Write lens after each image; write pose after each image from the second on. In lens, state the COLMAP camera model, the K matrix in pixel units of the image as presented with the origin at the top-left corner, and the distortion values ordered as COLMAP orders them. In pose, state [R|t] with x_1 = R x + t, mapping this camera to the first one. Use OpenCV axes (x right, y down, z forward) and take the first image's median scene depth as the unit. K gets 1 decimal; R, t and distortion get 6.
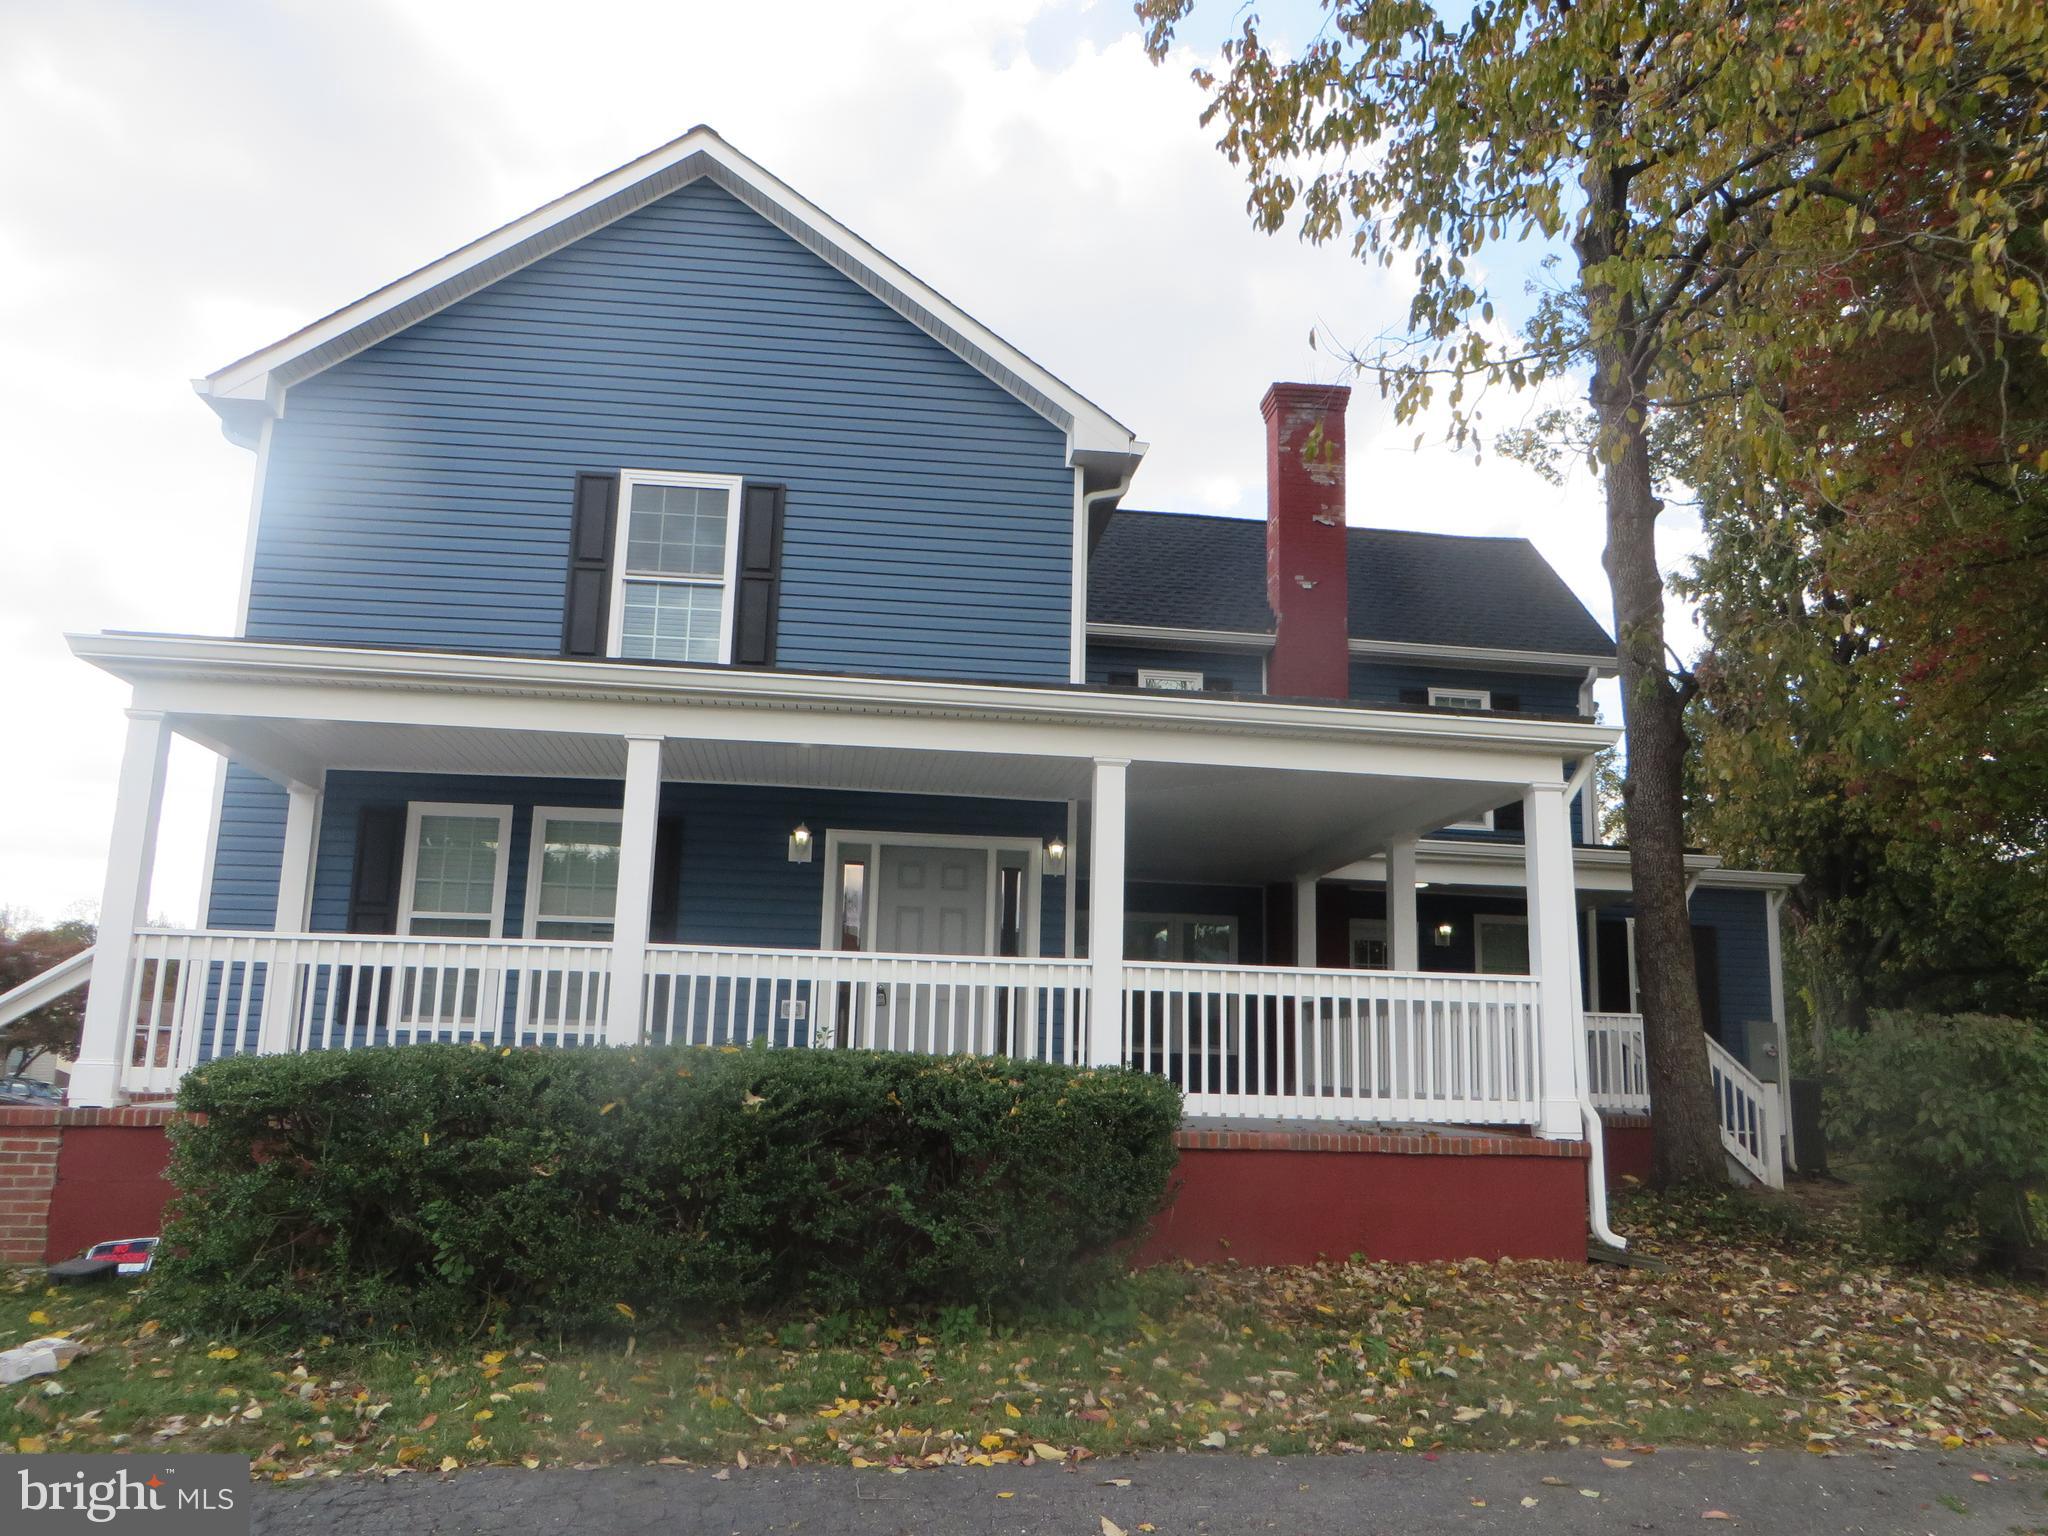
lens RADIAL K [[1515.2, 0, 1024.0], [0, 1515.2, 768.0], [0, 0, 1]] dist [-0.007670, 0.000695]
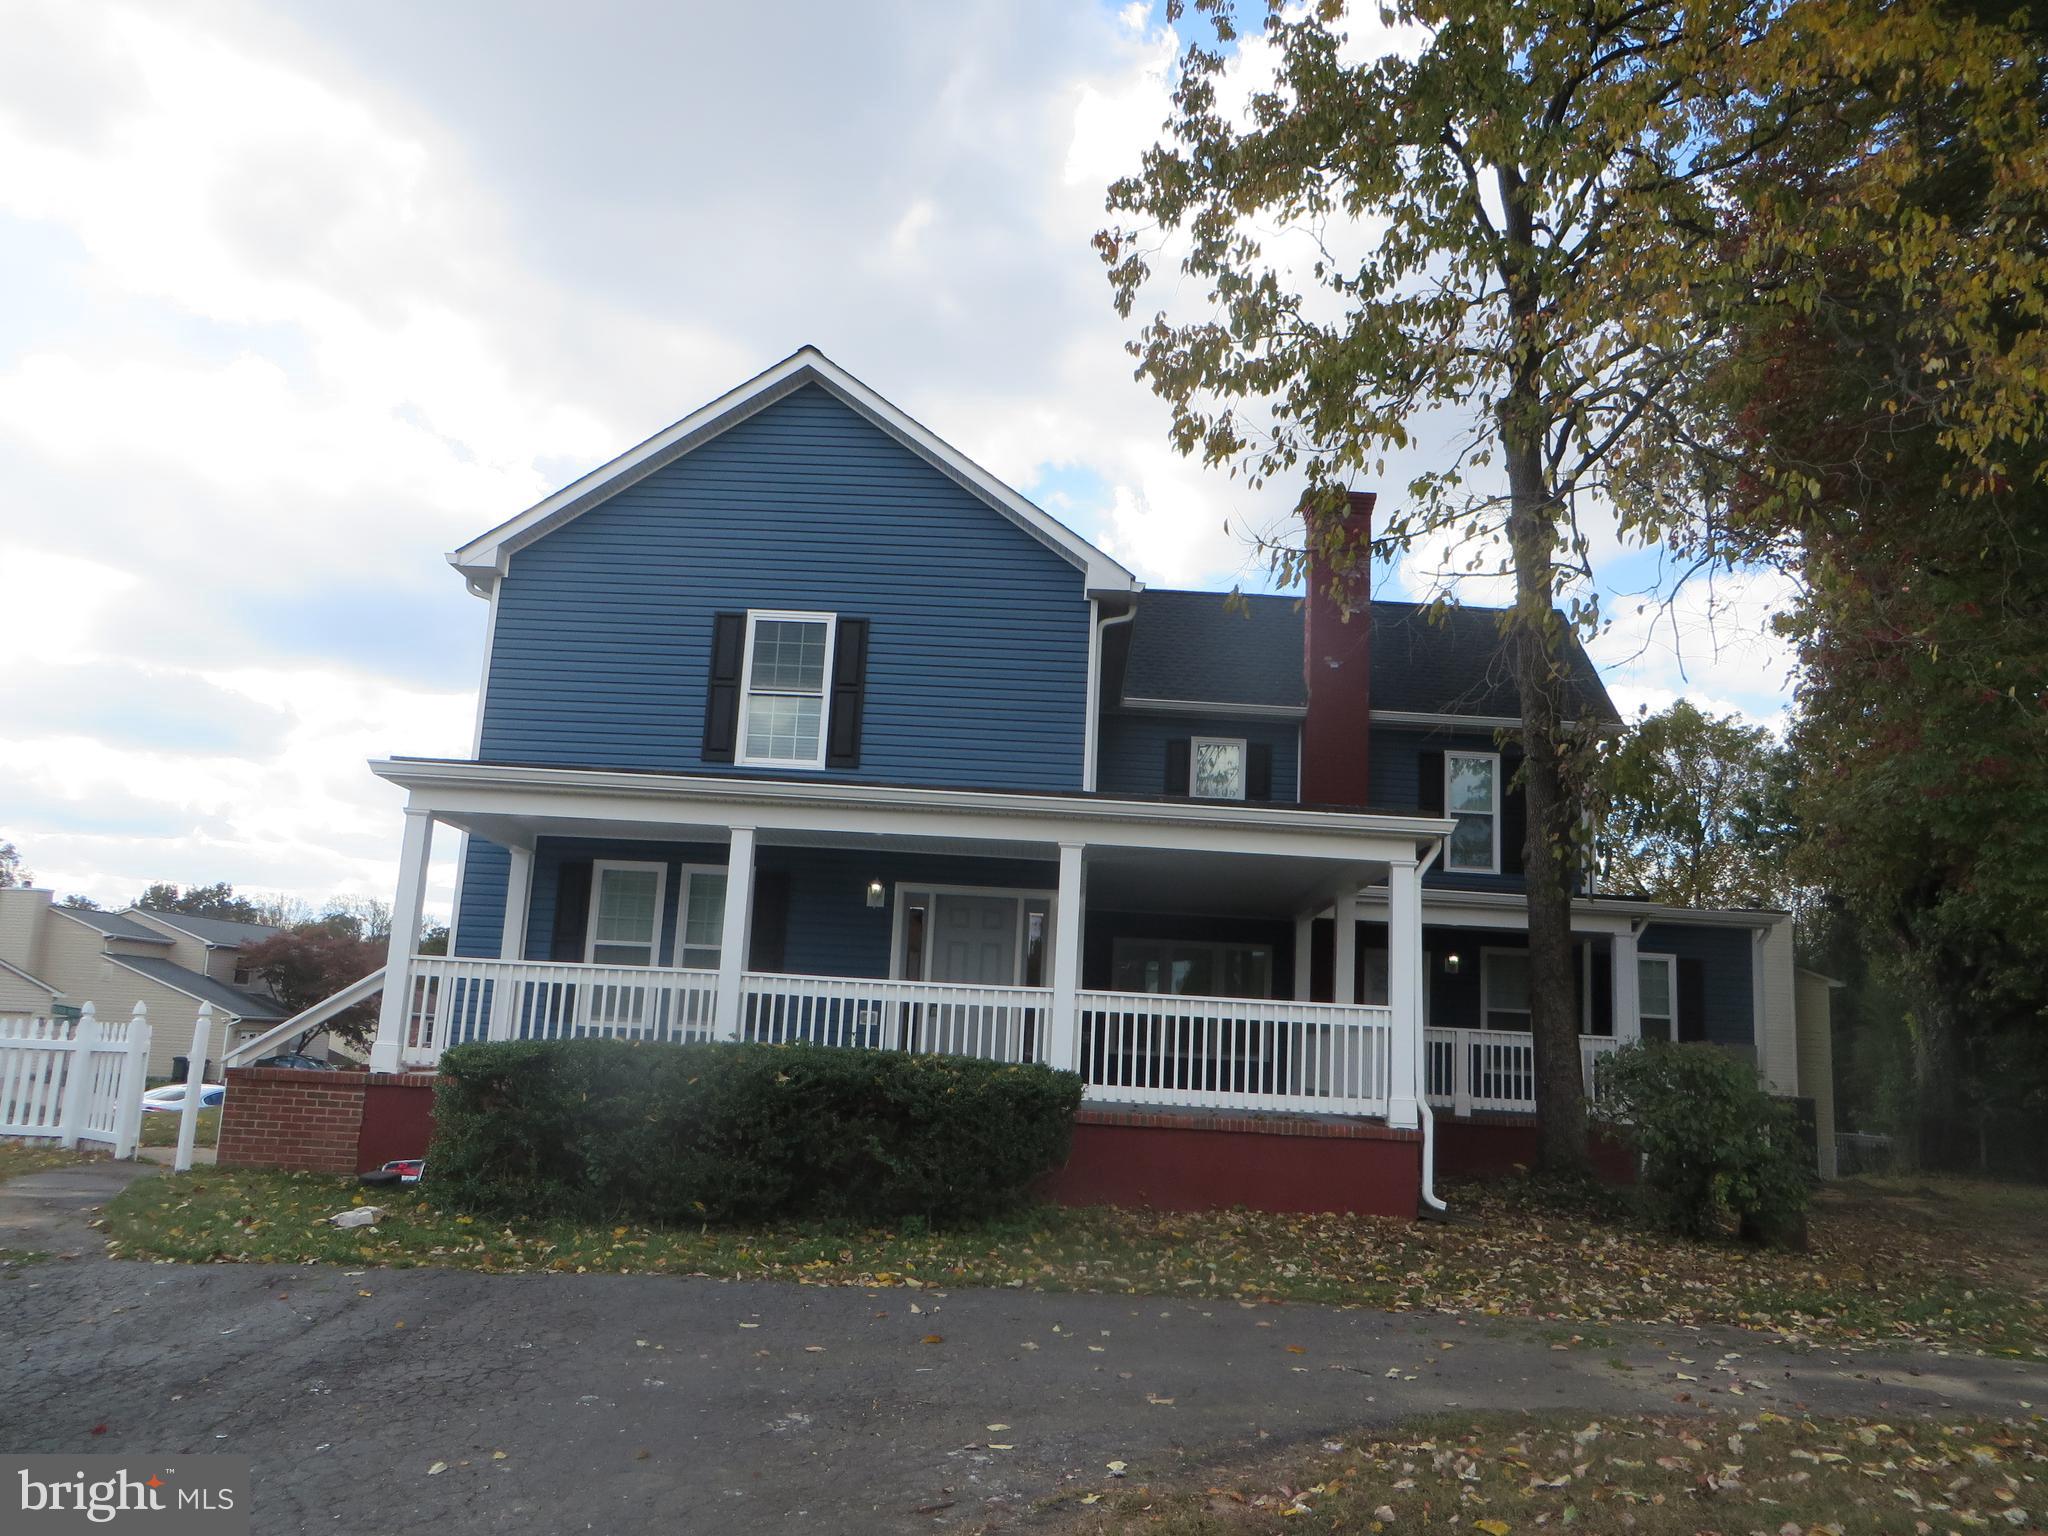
lens RADIAL K [[1508.1, 0, 1027.8], [0, 1508.1, 776.7], [0, 0, 1]] dist [-0.019082, 0.000462]
pose [[0.991353, 0.001776, -0.131207, 0.207085], [-0.001378, 0.999994, 0.003124, -0.073818], [0.131212, -0.002916, 0.991350, -0.383920]]
